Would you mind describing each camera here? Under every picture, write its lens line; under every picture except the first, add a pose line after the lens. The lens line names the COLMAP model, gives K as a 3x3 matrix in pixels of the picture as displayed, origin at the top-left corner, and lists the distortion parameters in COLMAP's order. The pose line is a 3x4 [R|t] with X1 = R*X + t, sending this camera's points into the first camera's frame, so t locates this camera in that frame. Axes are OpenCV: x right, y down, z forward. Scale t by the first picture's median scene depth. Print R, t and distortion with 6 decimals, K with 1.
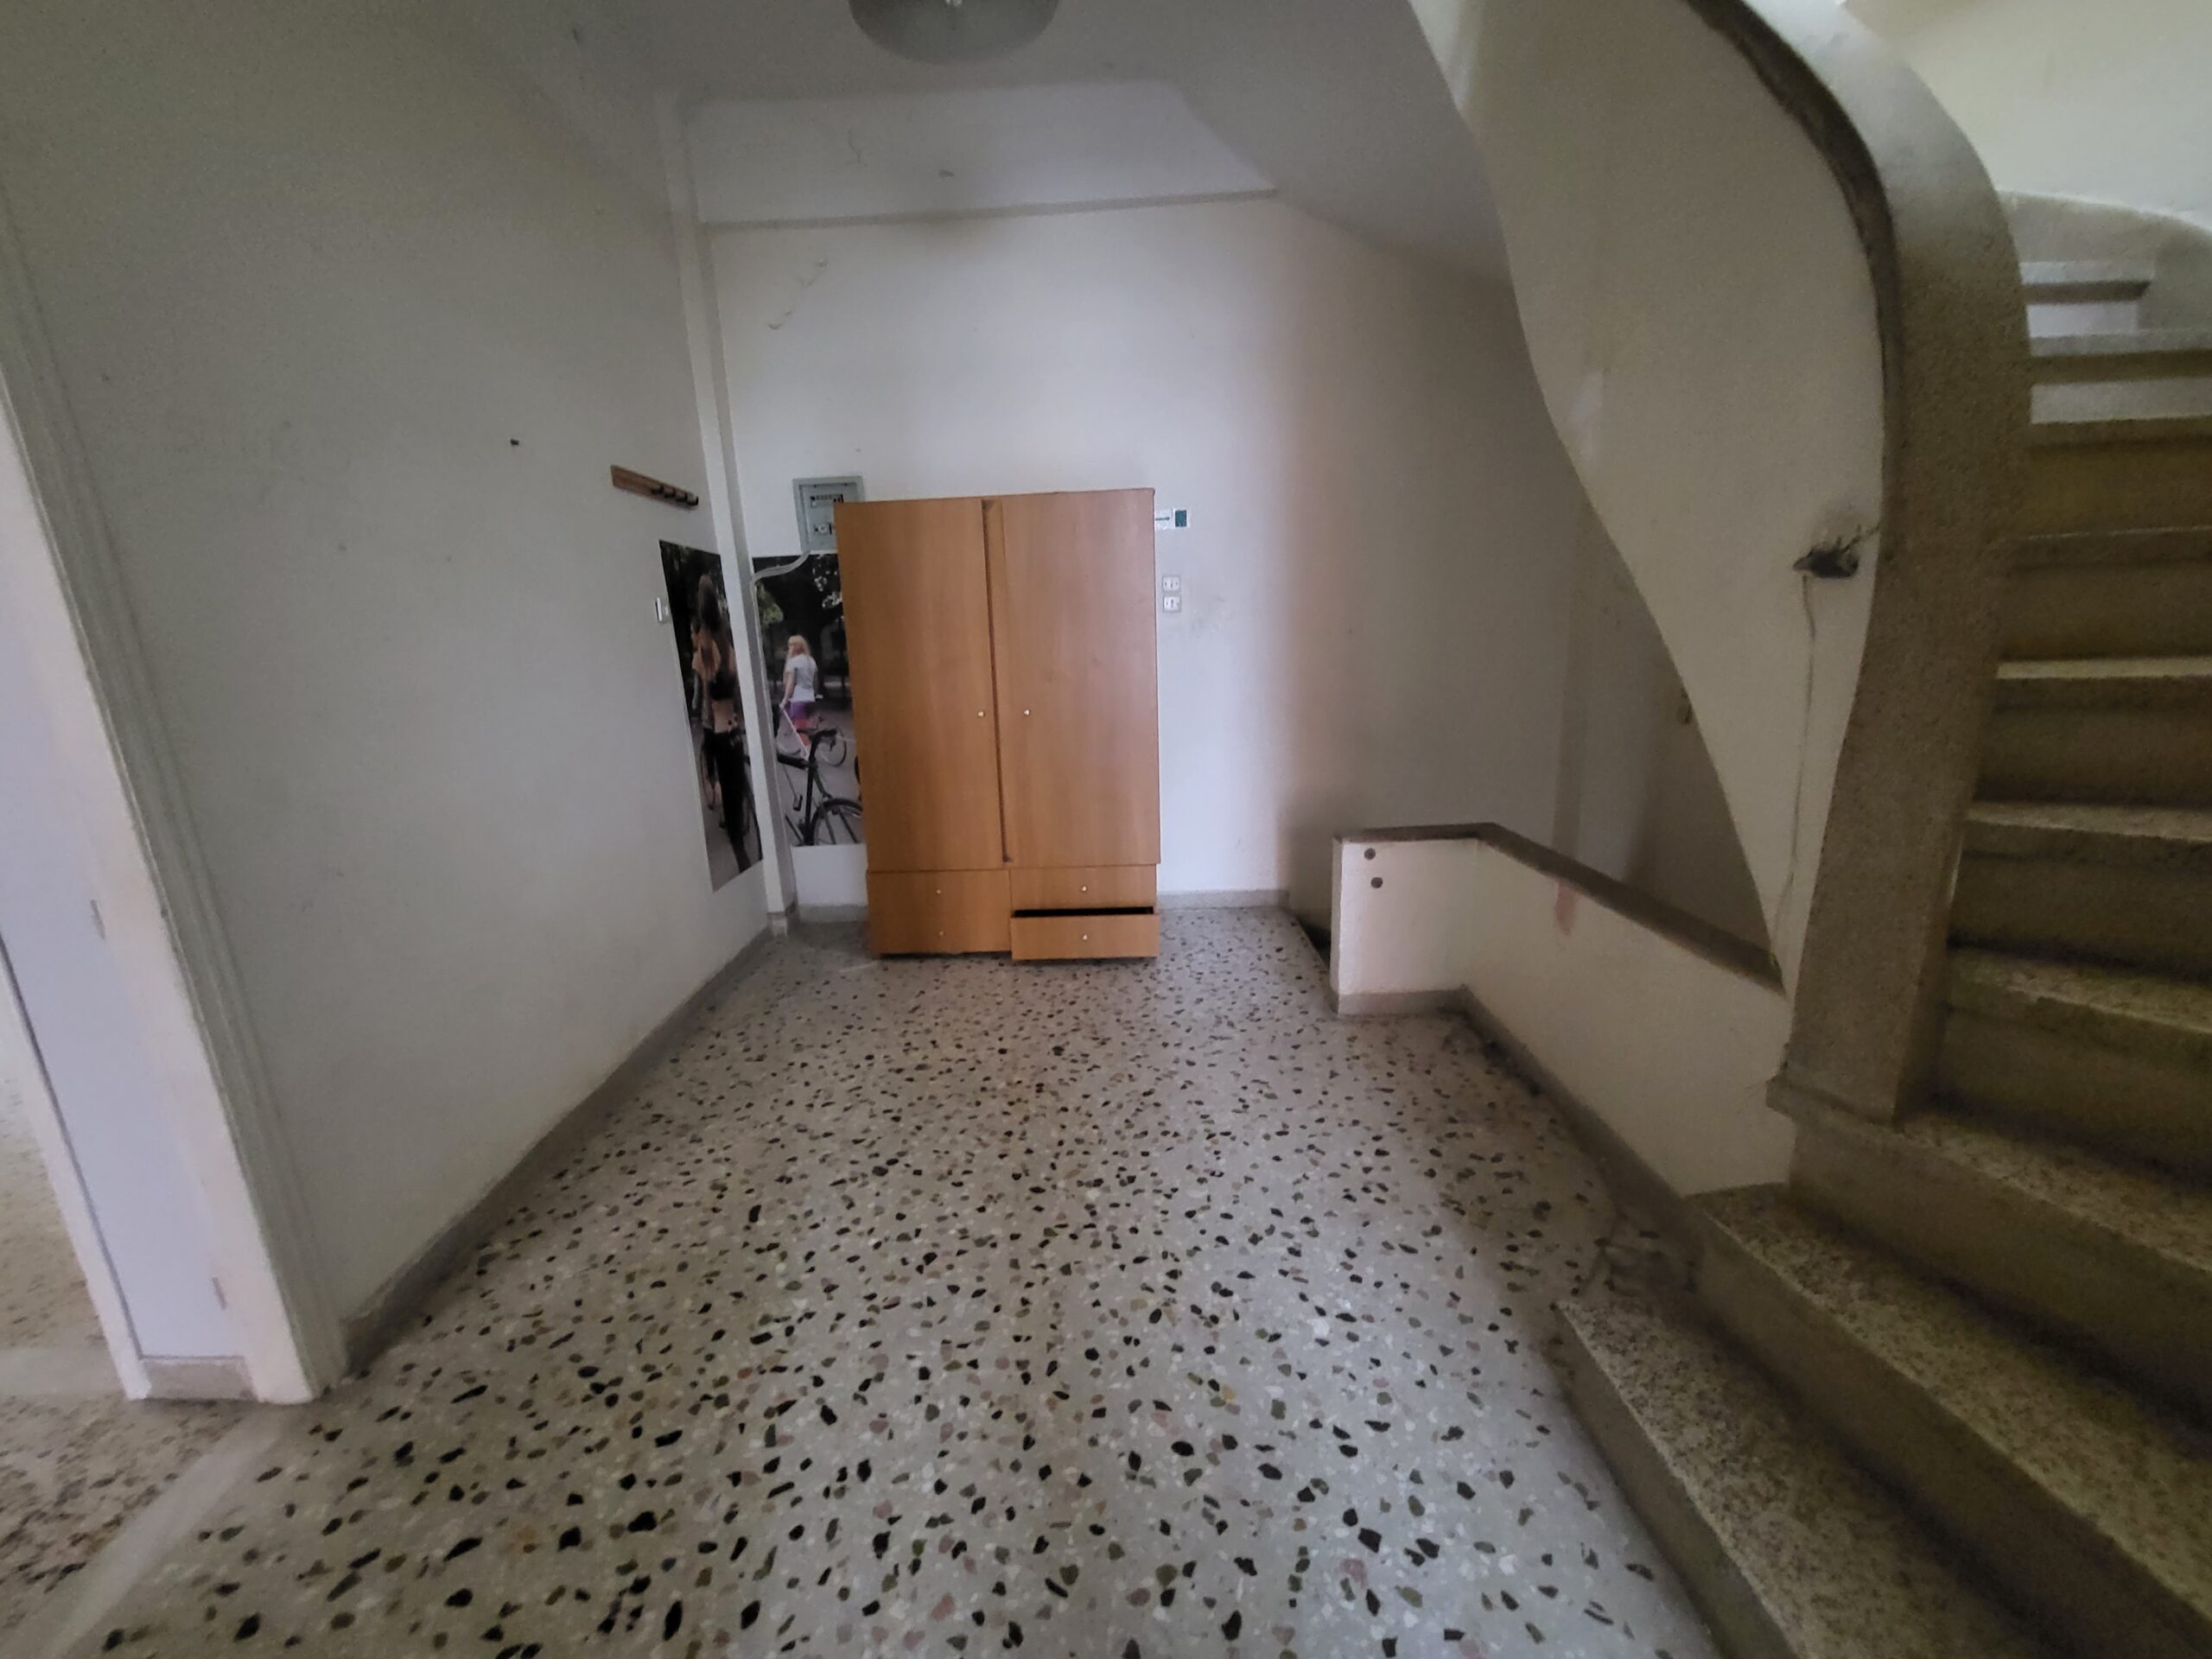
lens RADIAL K [[885.0, 0, 1101.4], [0, 885.0, 837.4], [0, 0, 1]] dist [0.002063, 0.001232]
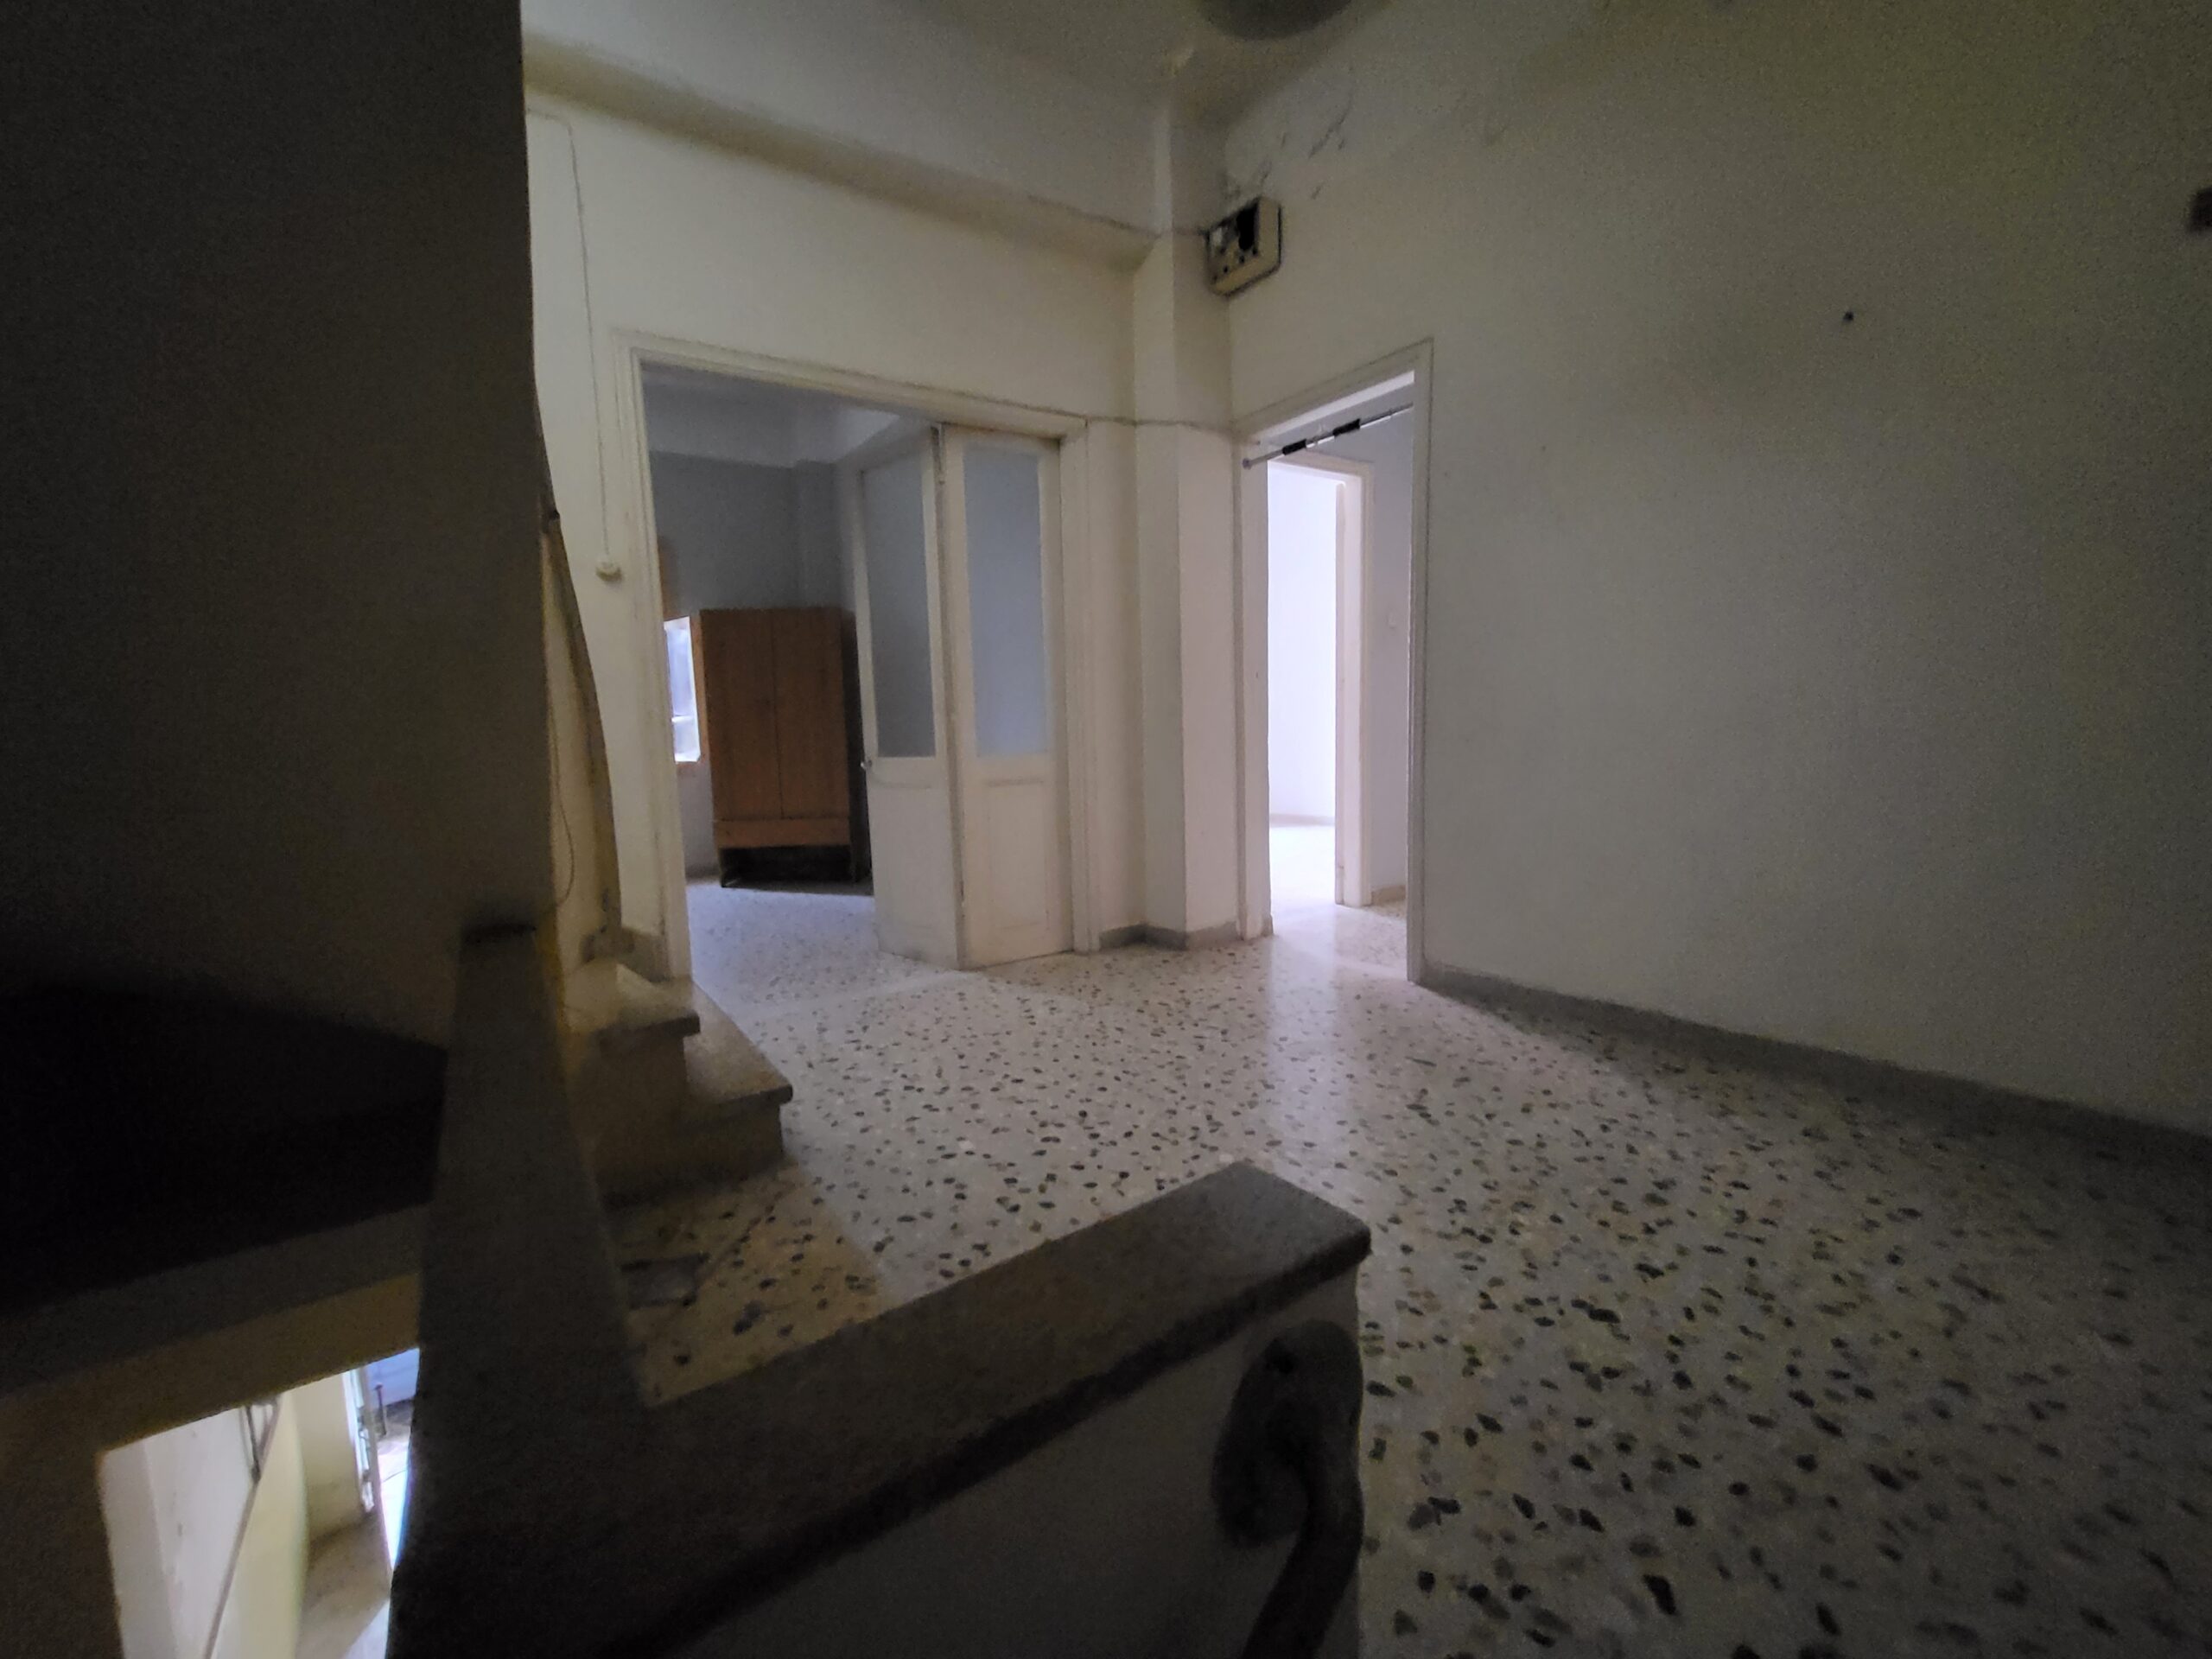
lens RADIAL K [[885.0, 0, 1102.5], [0, 885.0, 825.9], [0, 0, 1]] dist [0.002063, 0.001232]
pose [[-0.816467, 0.134739, -0.561450, 0.656815], [-0.061996, 0.946312, 0.317253, -0.256907], [0.574054, 0.293834, -0.764280, 1.735970]]
